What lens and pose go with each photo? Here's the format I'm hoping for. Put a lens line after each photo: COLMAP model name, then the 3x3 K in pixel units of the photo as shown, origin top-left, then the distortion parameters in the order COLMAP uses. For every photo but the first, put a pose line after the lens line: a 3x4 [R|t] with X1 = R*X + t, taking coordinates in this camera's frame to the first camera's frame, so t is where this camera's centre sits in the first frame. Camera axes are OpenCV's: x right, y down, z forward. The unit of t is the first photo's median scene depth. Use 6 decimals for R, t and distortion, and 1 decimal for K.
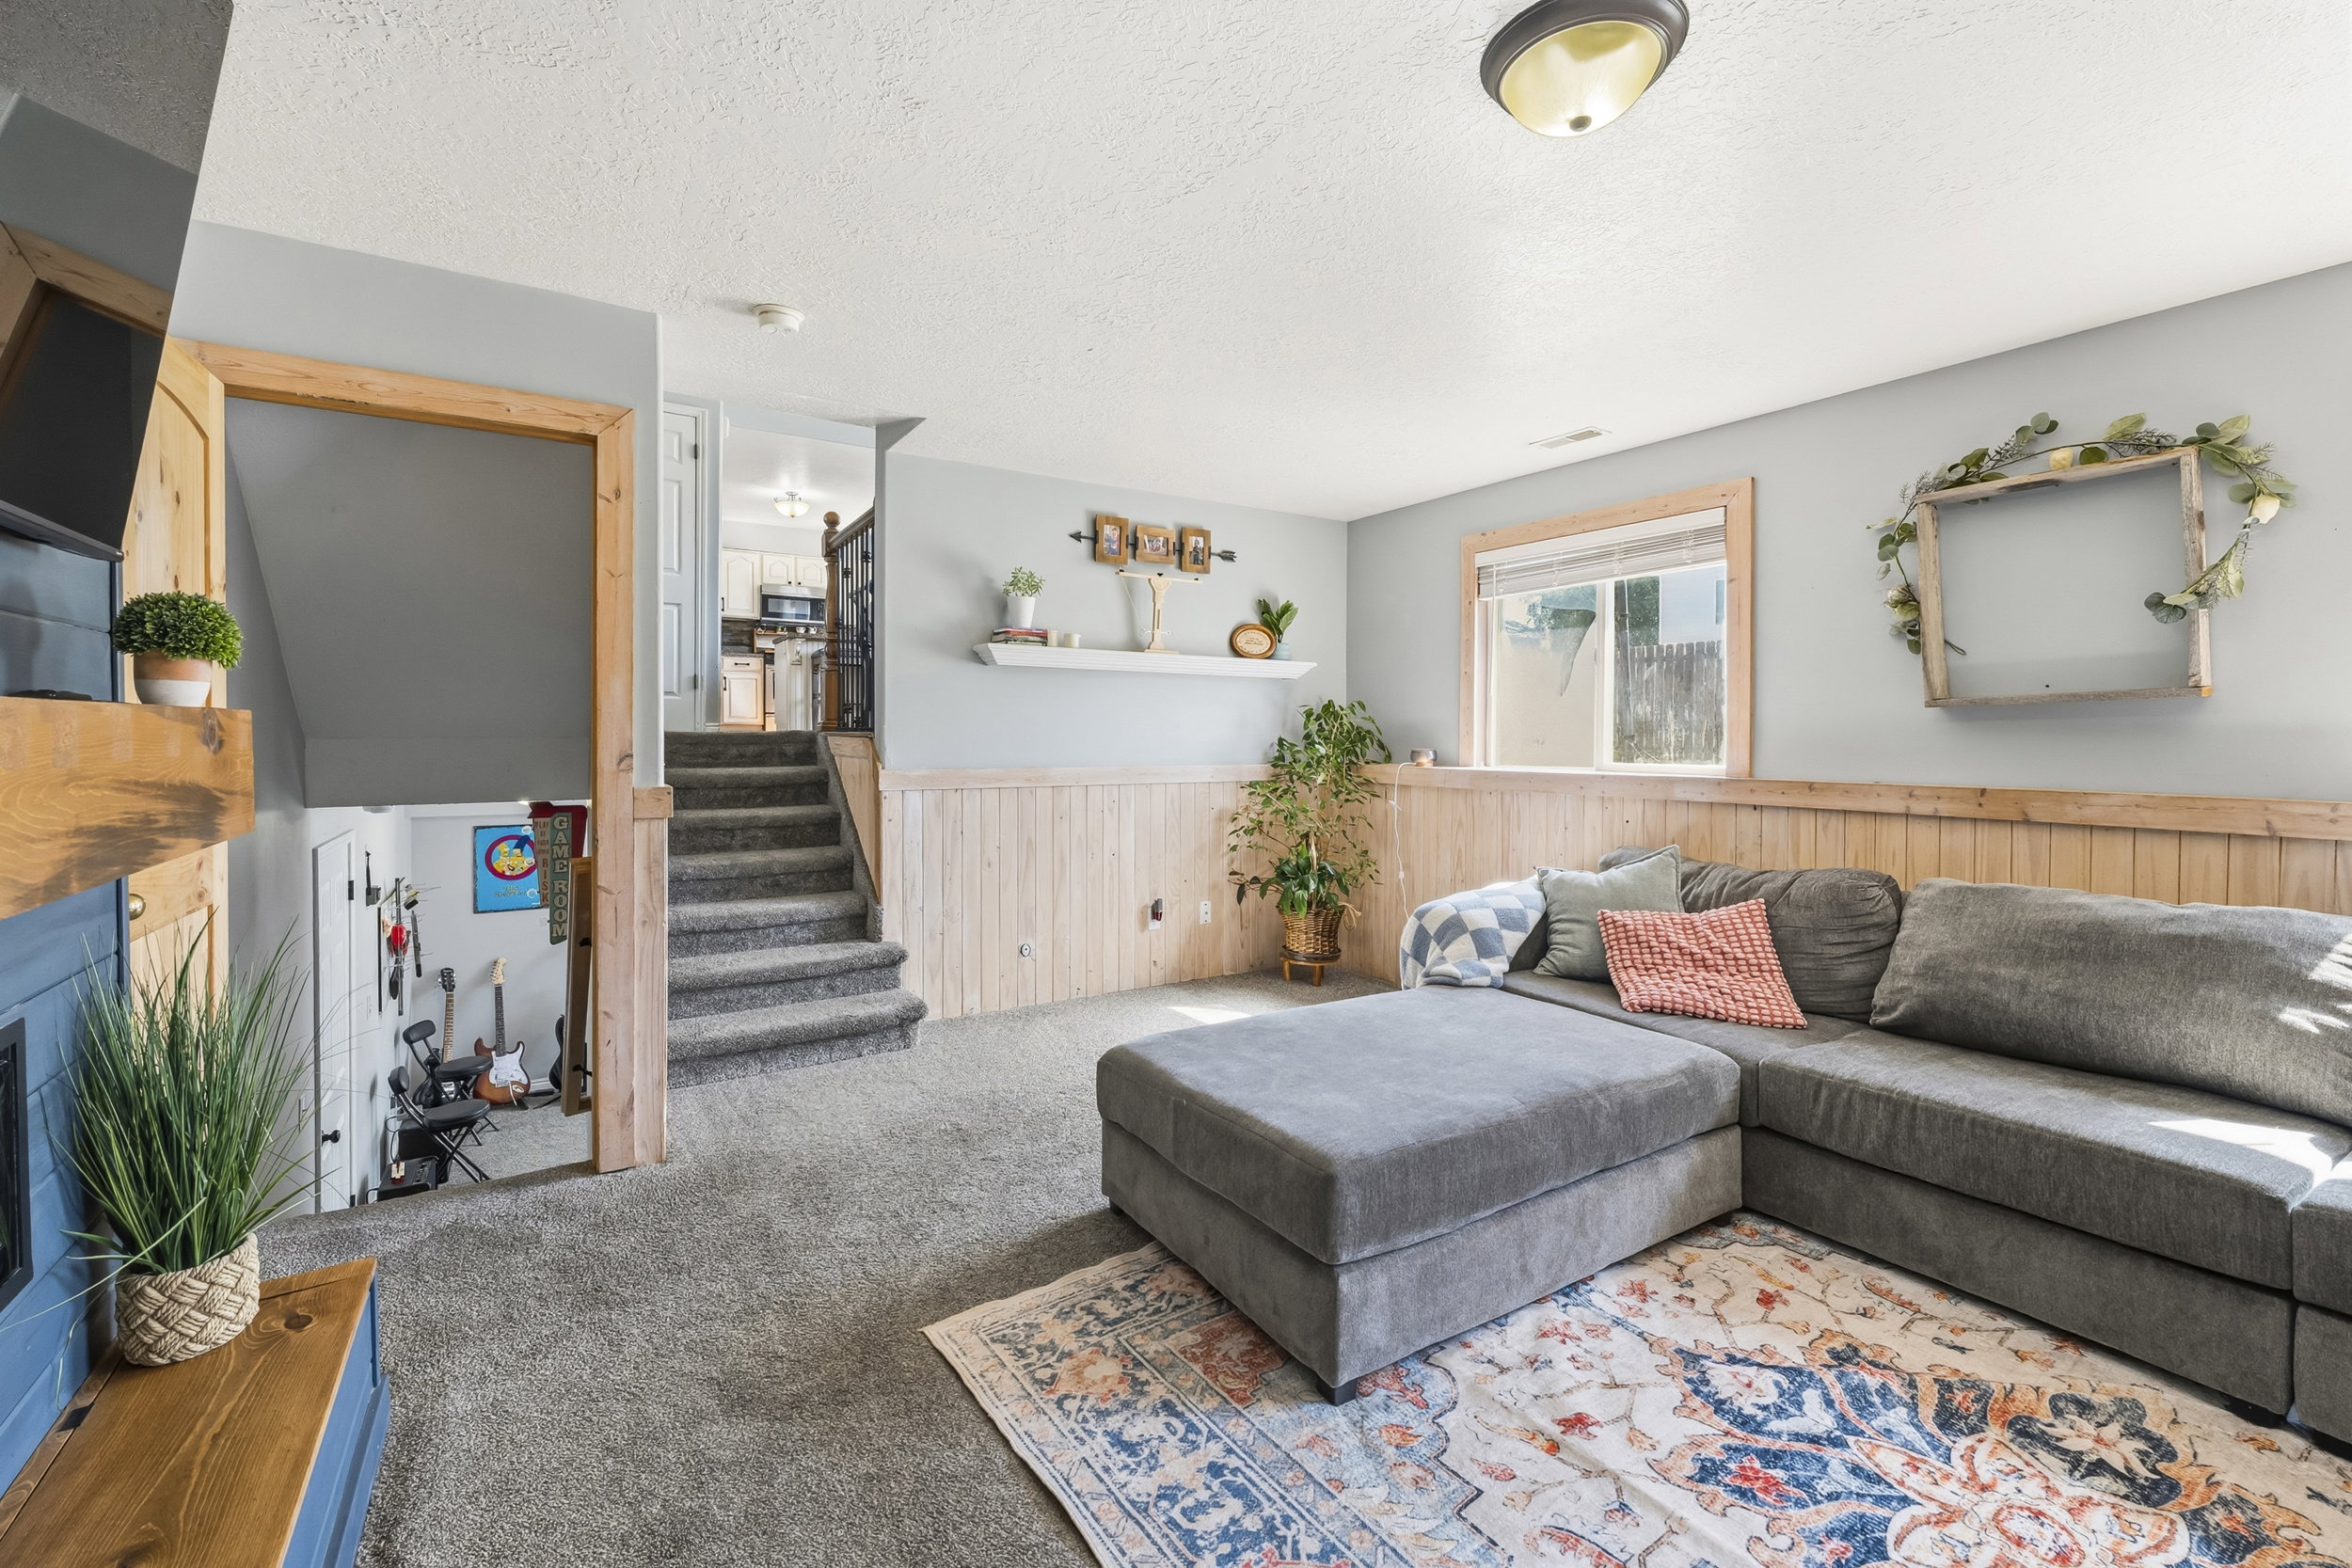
lens RADIAL K [[964.4, 0, 1159.6], [0, 964.4, 742.8], [0, 0, 1]] dist [0.000846, -0.000234]
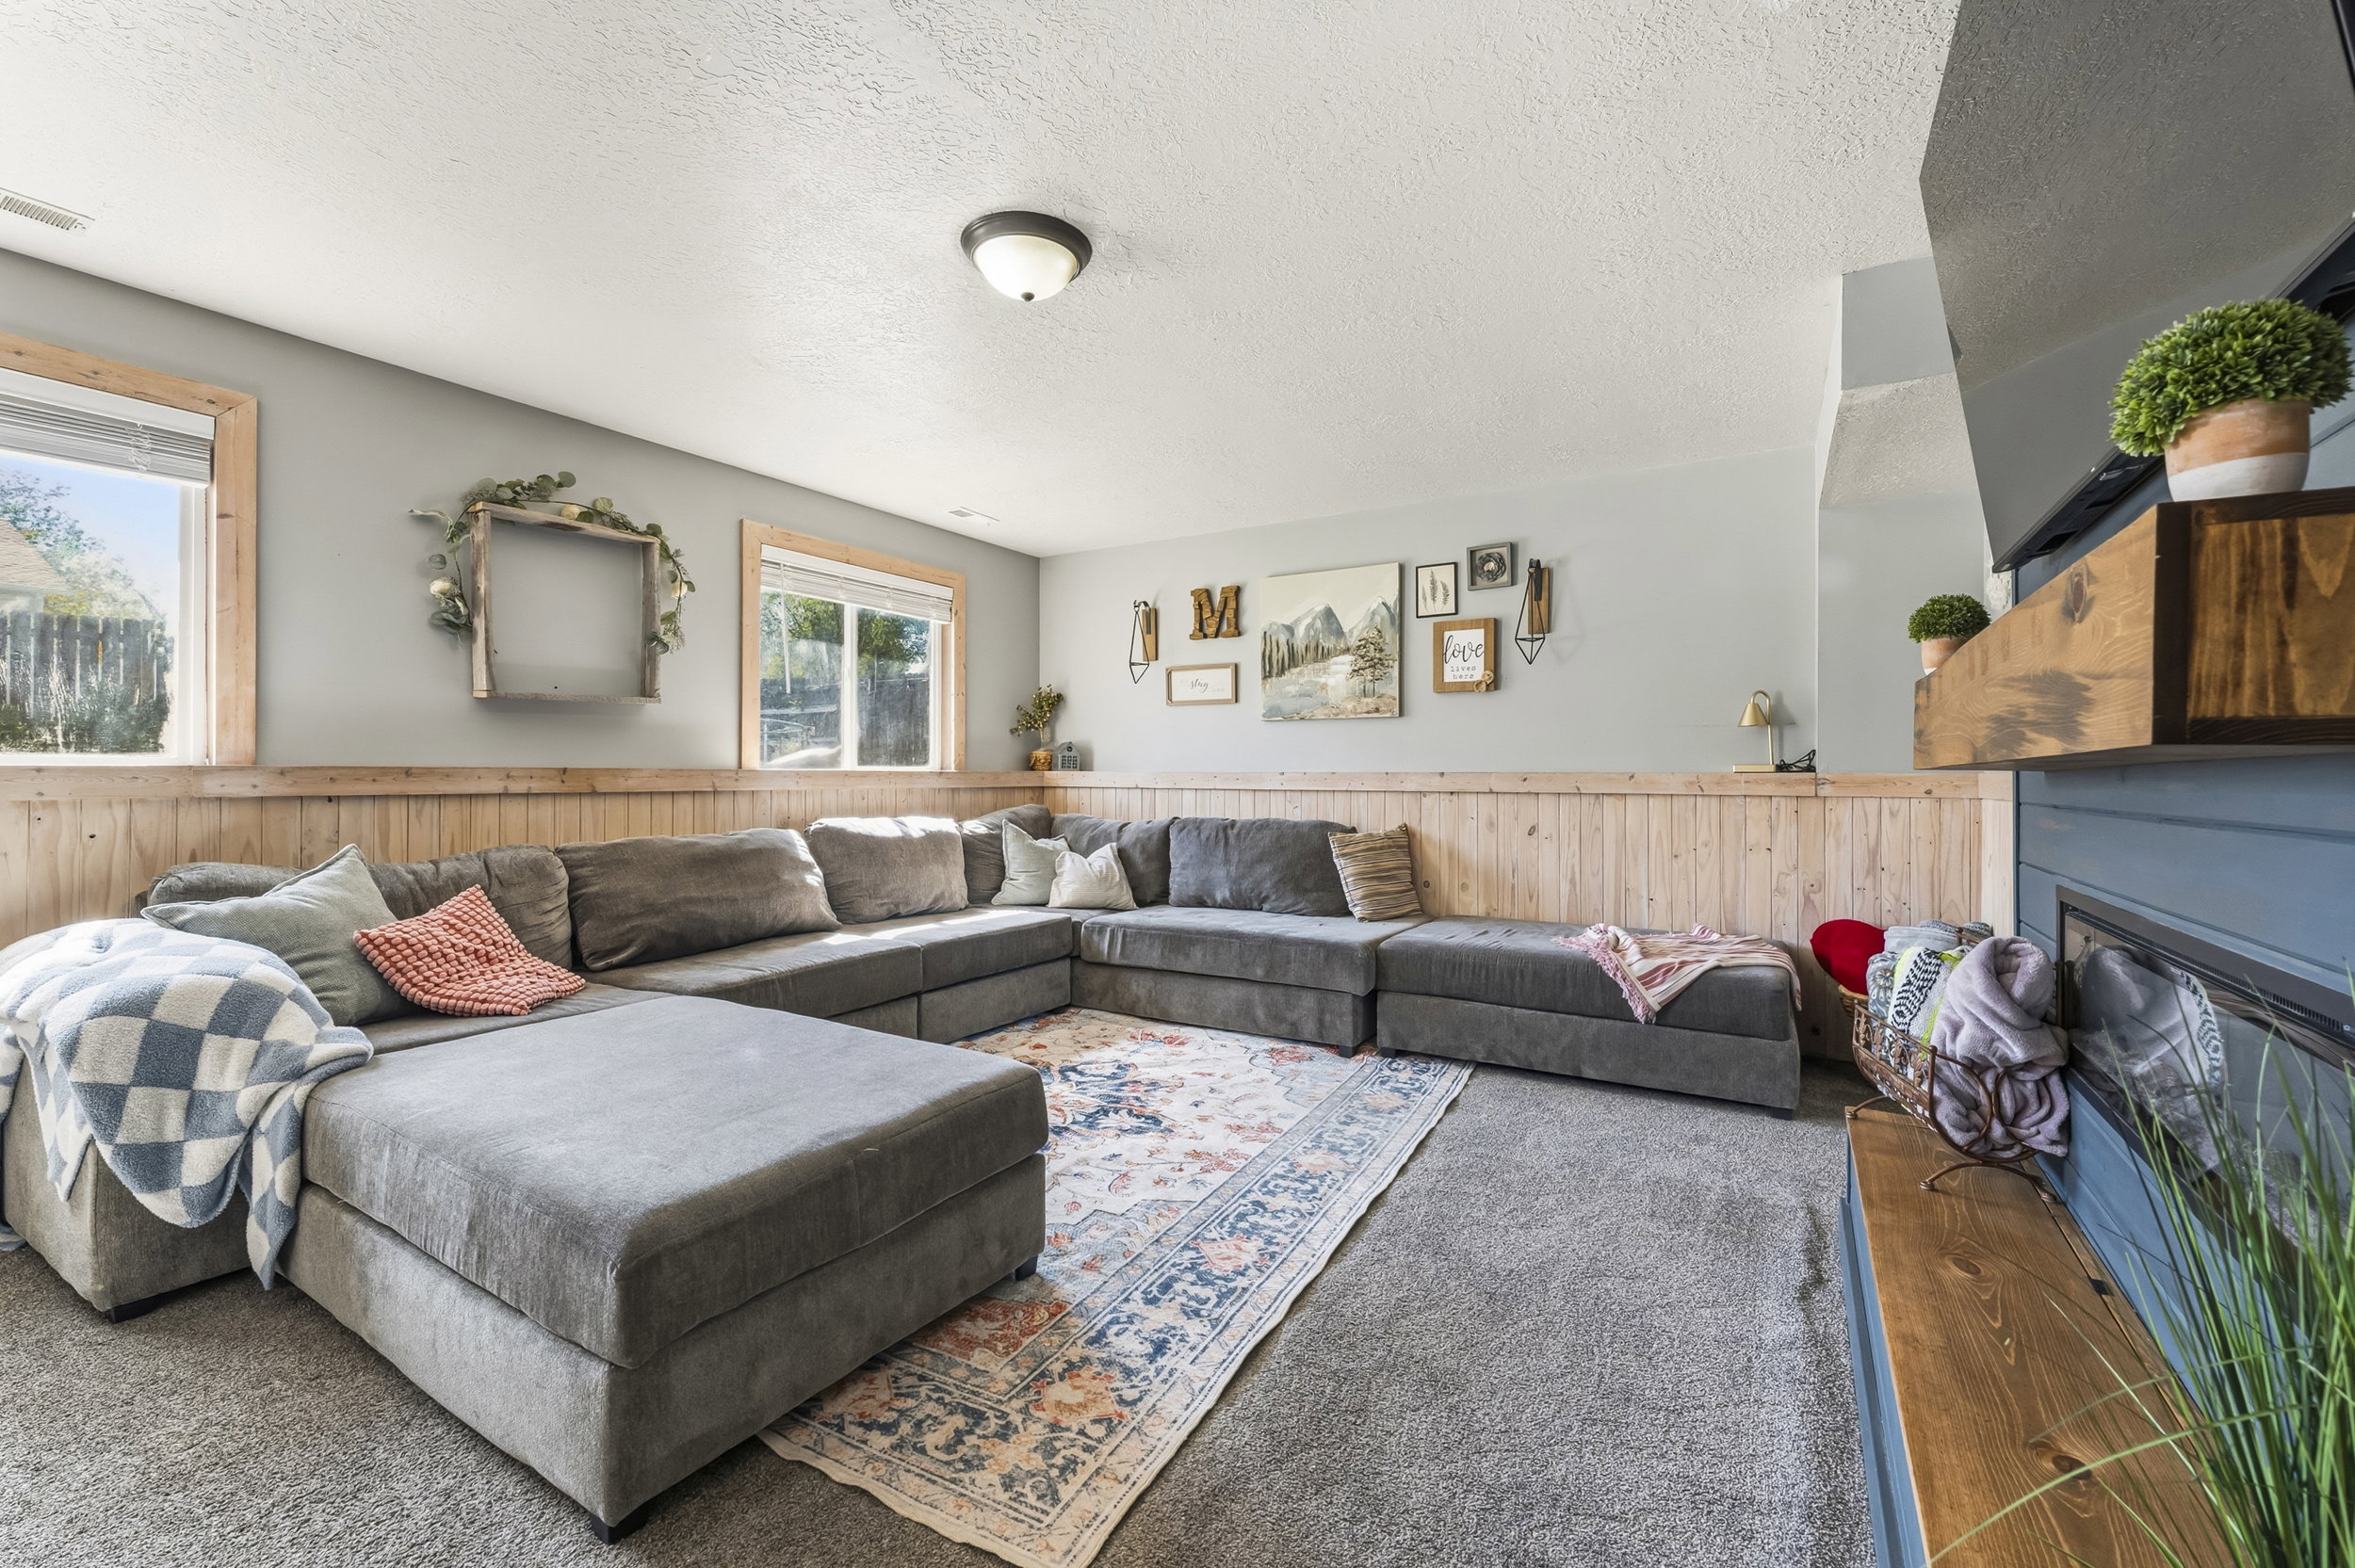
lens RADIAL K [[965.6, 0, 1177.2], [0, 965.6, 773.3], [0, 0, 1]] dist [0.000846, -0.000234]
pose [[-0.430775, -0.003330, 0.902453, -0.775132], [0.002380, 0.999986, 0.004826, 0.067141], [-0.902456, 0.004227, -0.430761, 1.108220]]
